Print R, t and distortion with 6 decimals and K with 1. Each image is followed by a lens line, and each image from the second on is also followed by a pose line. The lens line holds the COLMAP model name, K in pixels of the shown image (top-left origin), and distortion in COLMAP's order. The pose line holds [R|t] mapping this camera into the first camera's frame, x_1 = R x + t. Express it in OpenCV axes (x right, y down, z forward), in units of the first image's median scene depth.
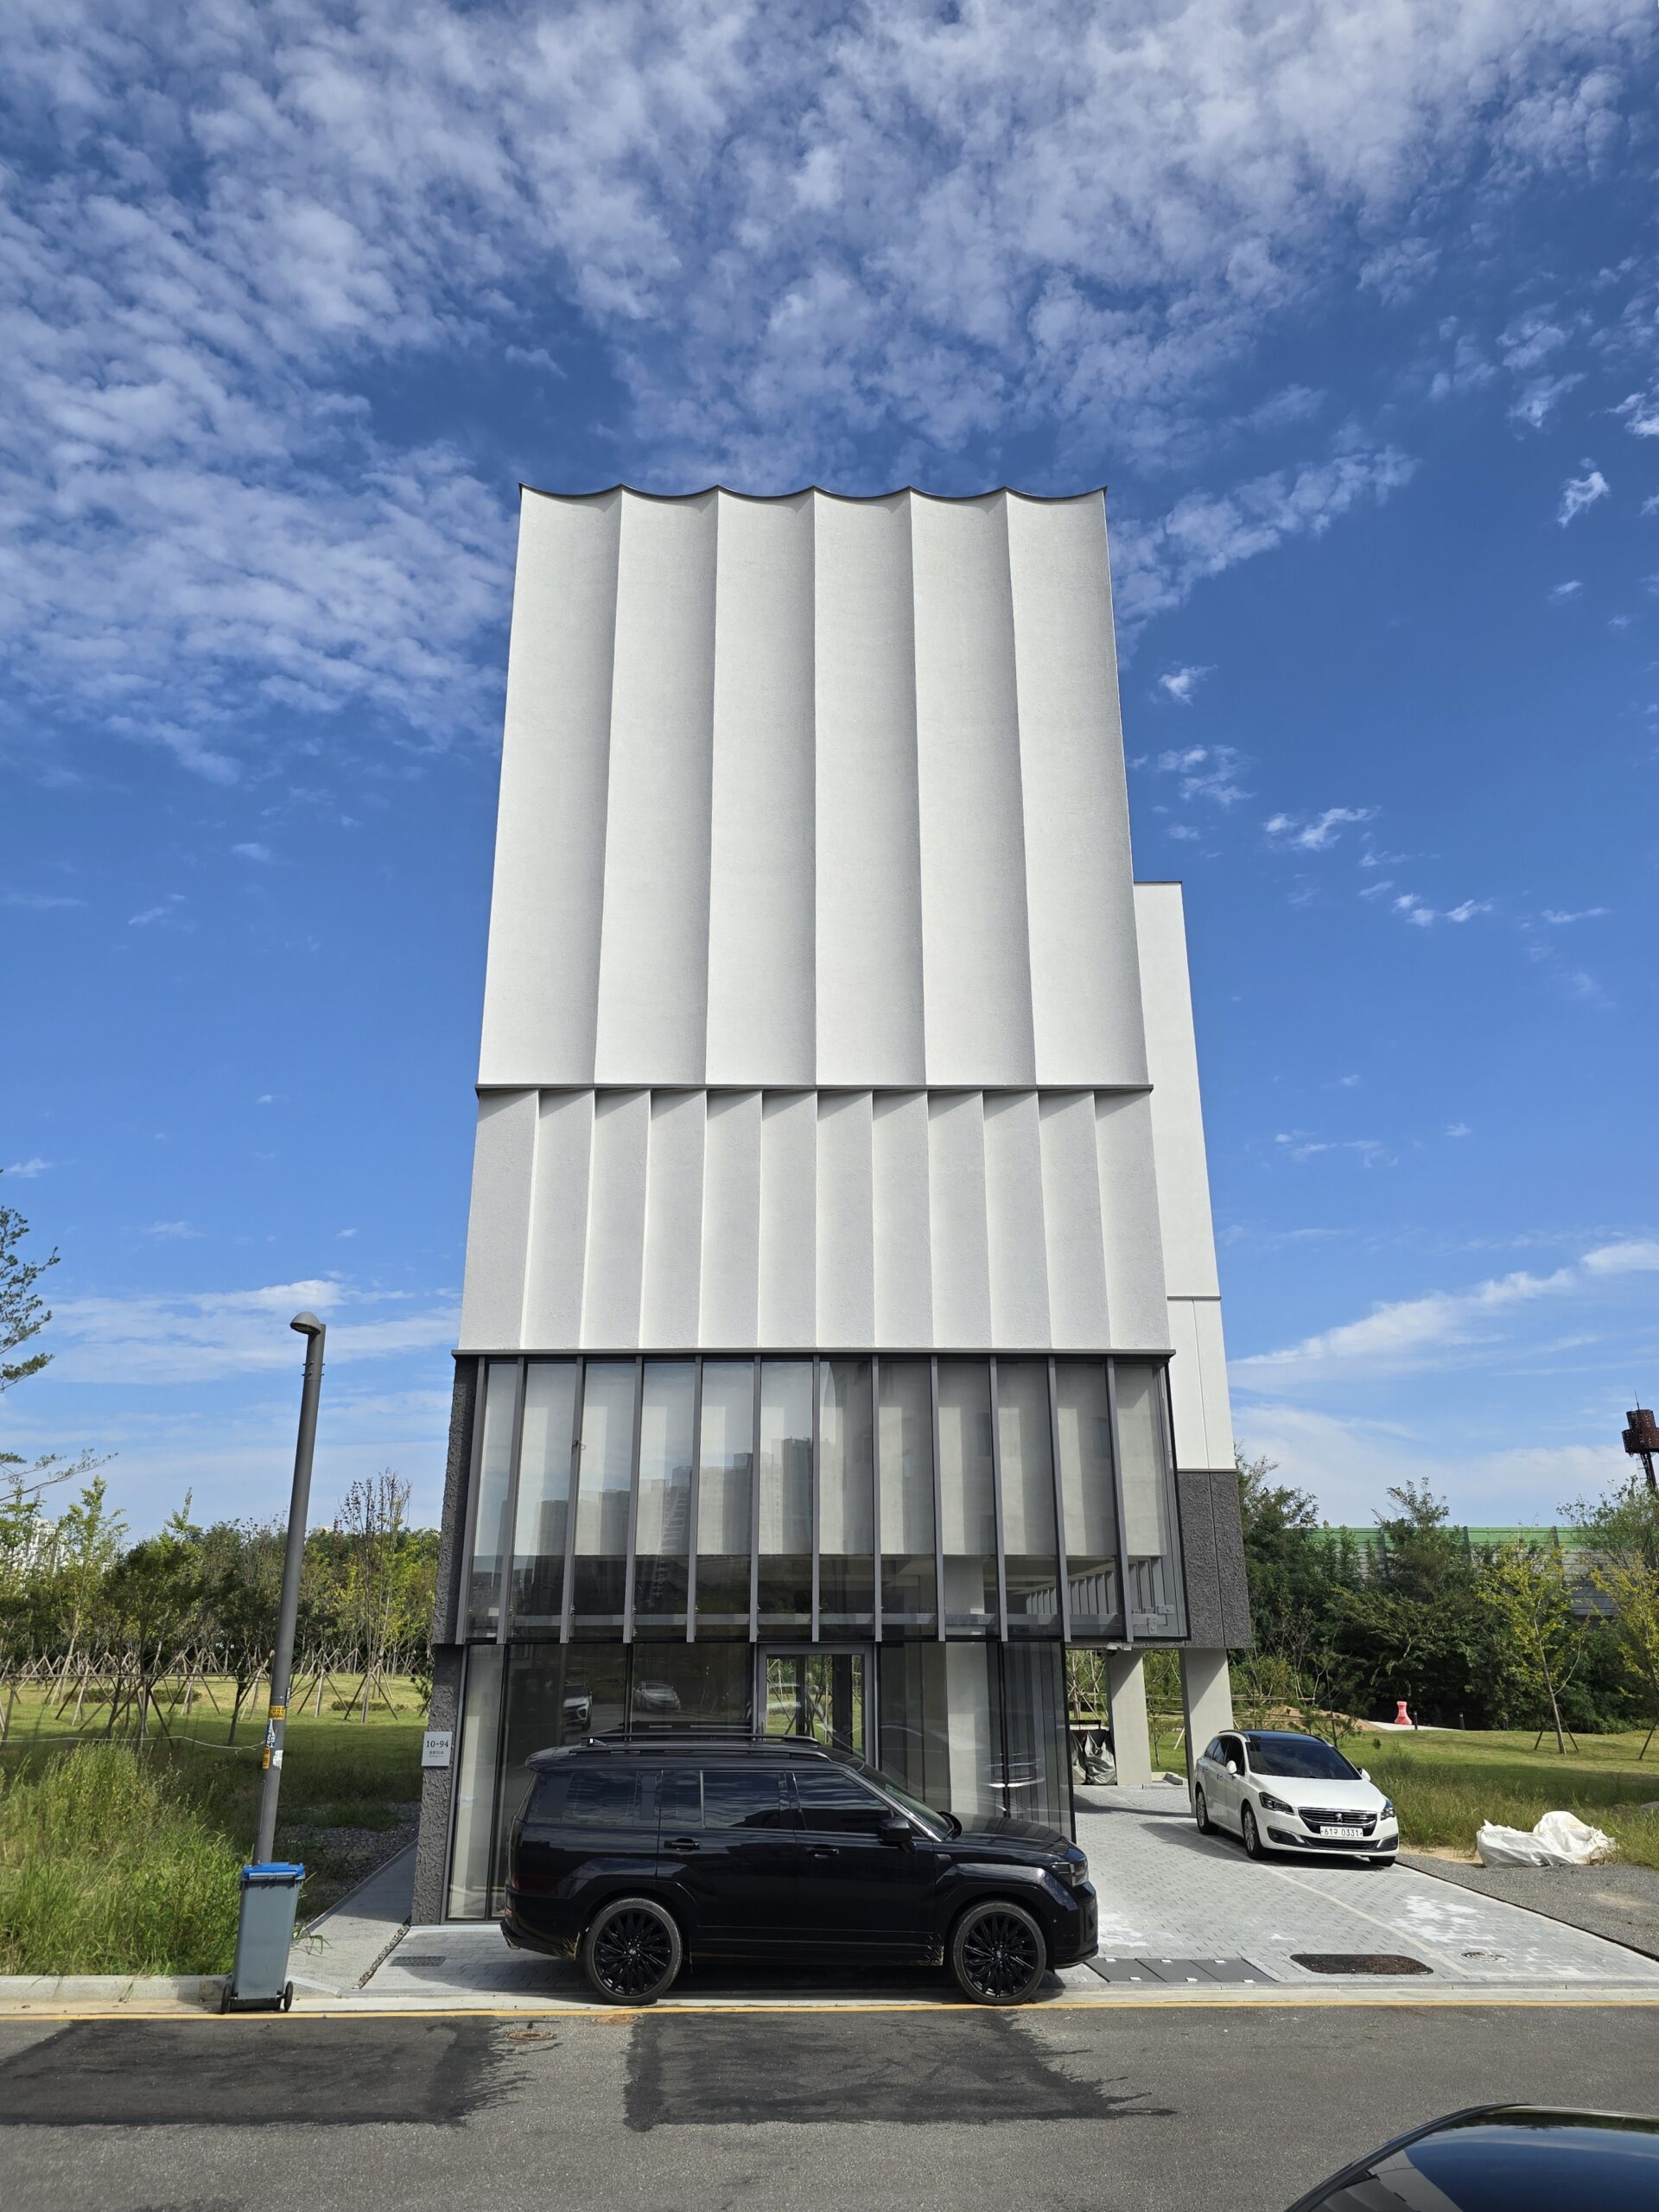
lens RADIAL K [[1469.2, 0, 820.2], [0, 1469.2, 1094.1], [0, 0, 1]] dist [0.001675, 0.000804]
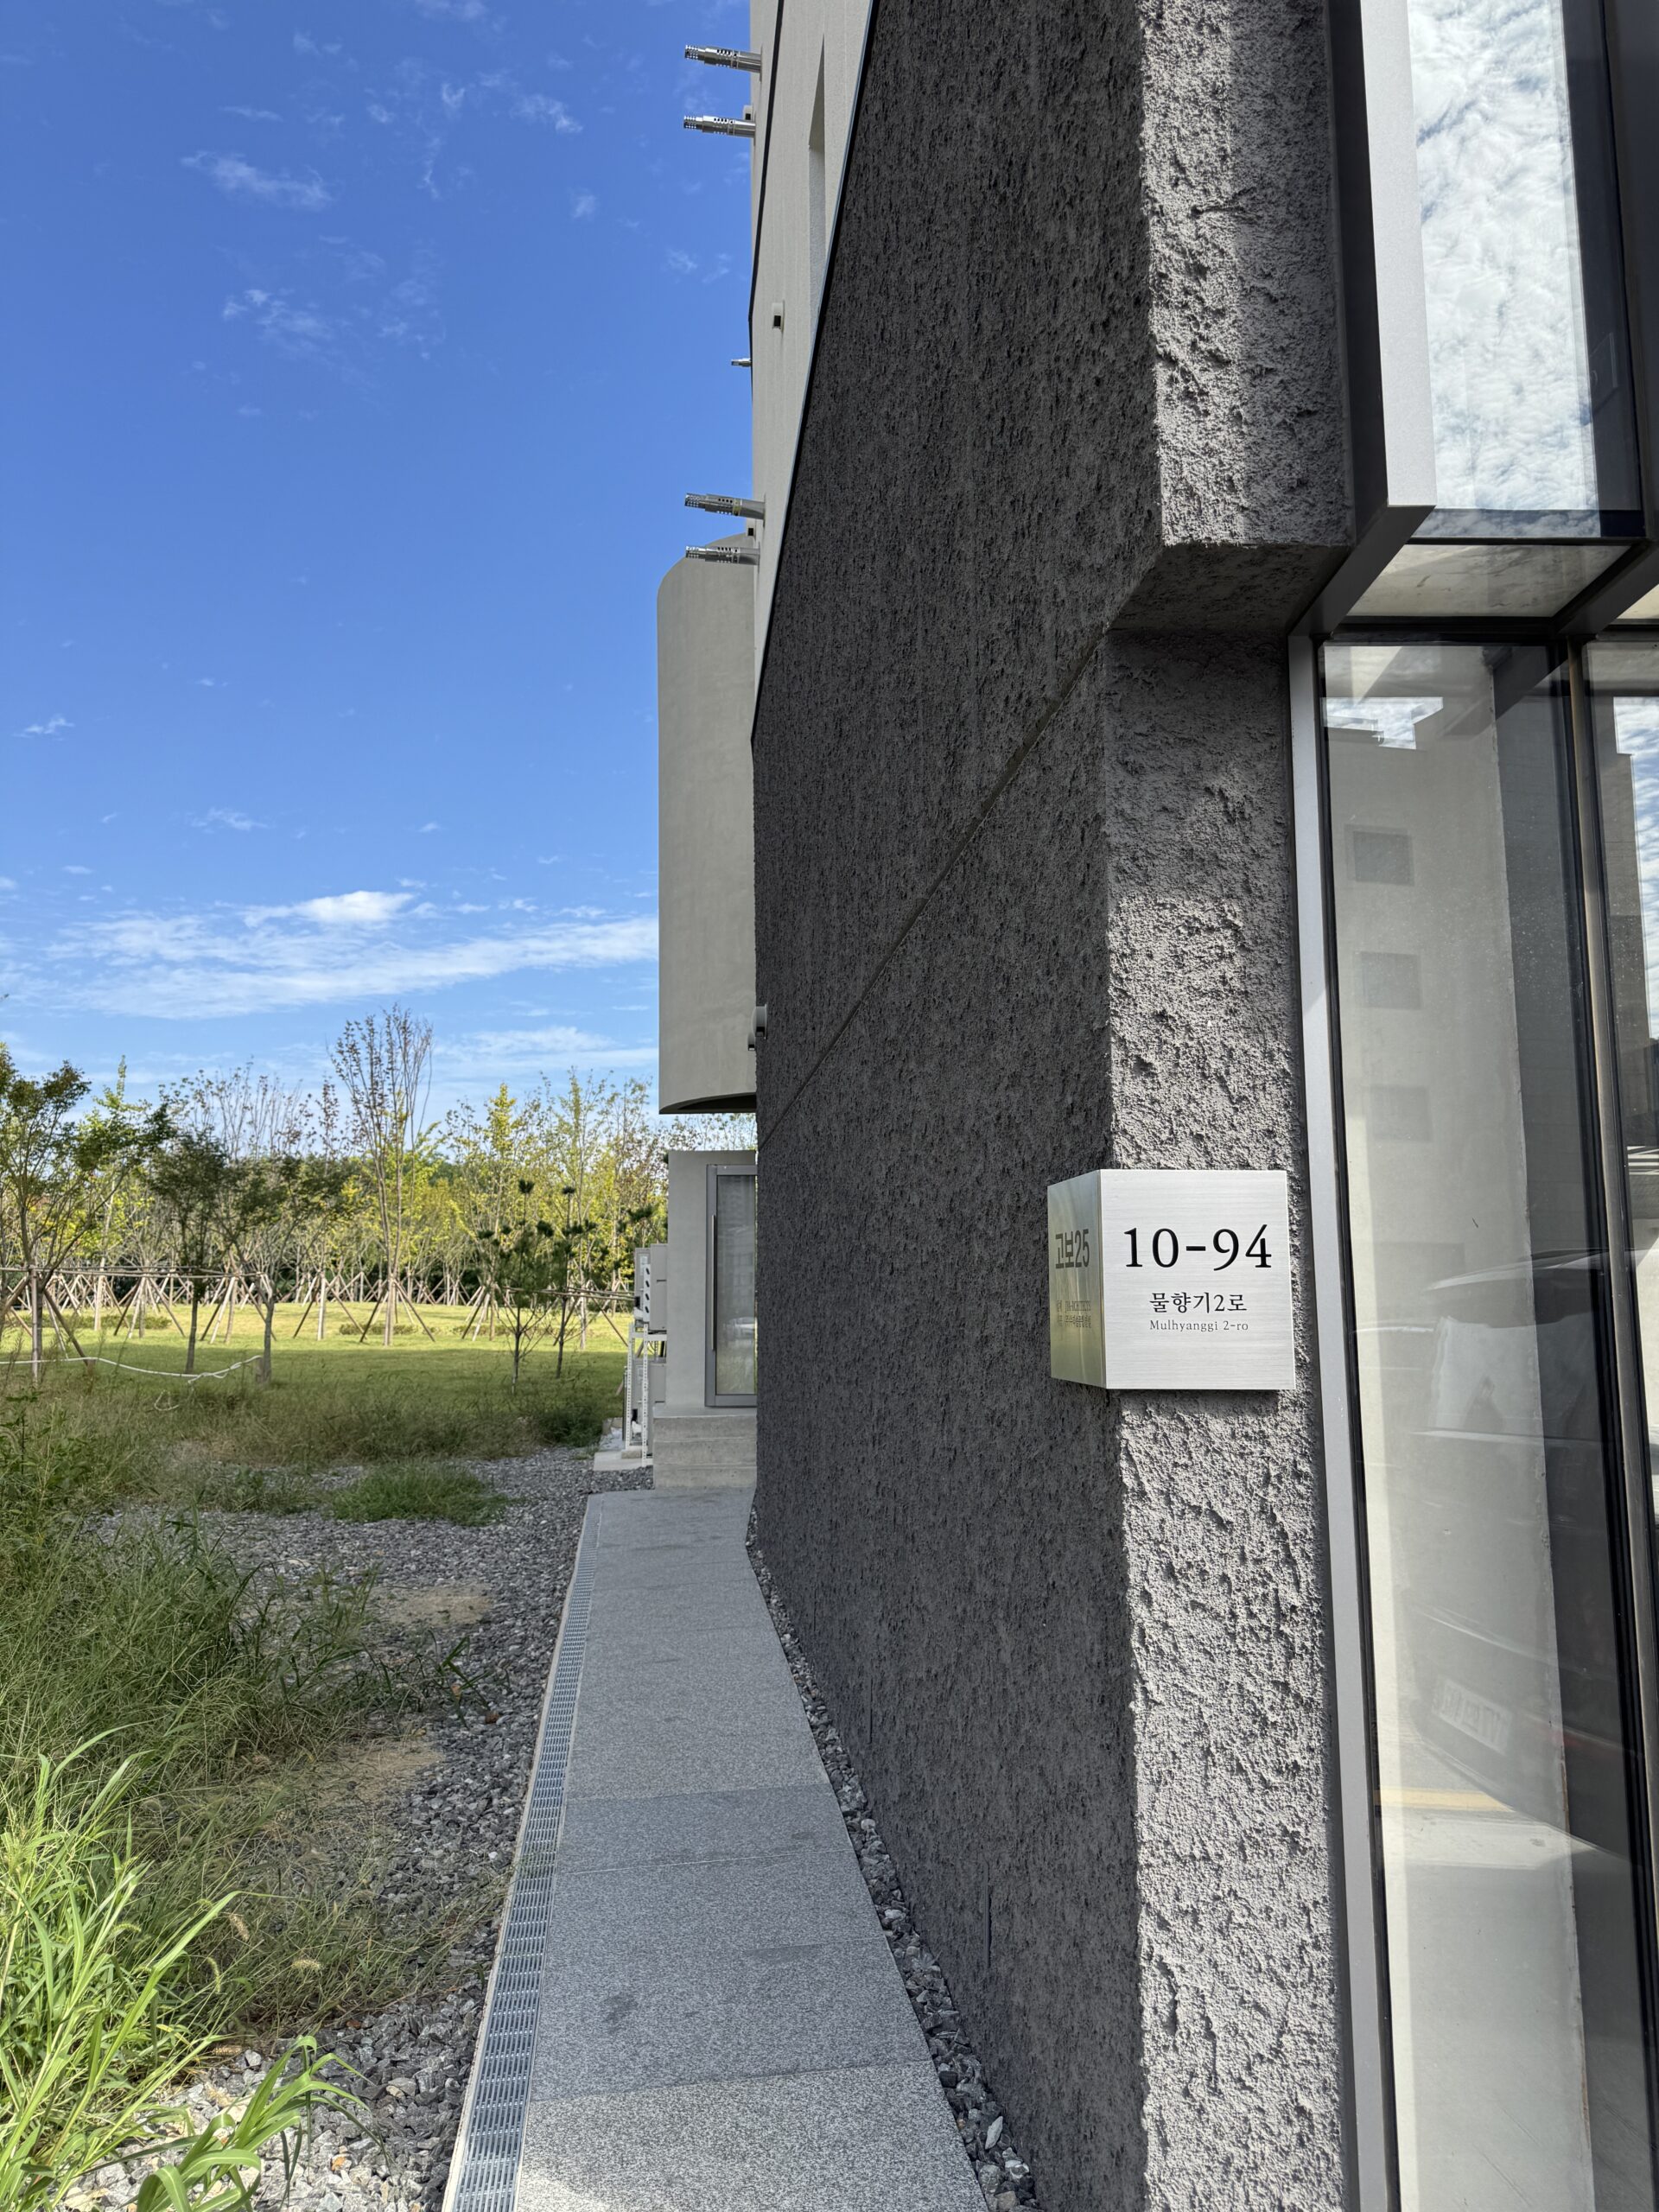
lens RADIAL K [[1544.5, 0, 829.5], [0, 1544.5, 1106.0], [0, 0, 1]] dist [0.003013, -0.003819]
pose [[0.999936, -0.005077, 0.010092, -0.112991], [0.002528, 0.971226, 0.238147, 0.148829], [-0.011011, -0.238106, 0.971177, 0.324838]]
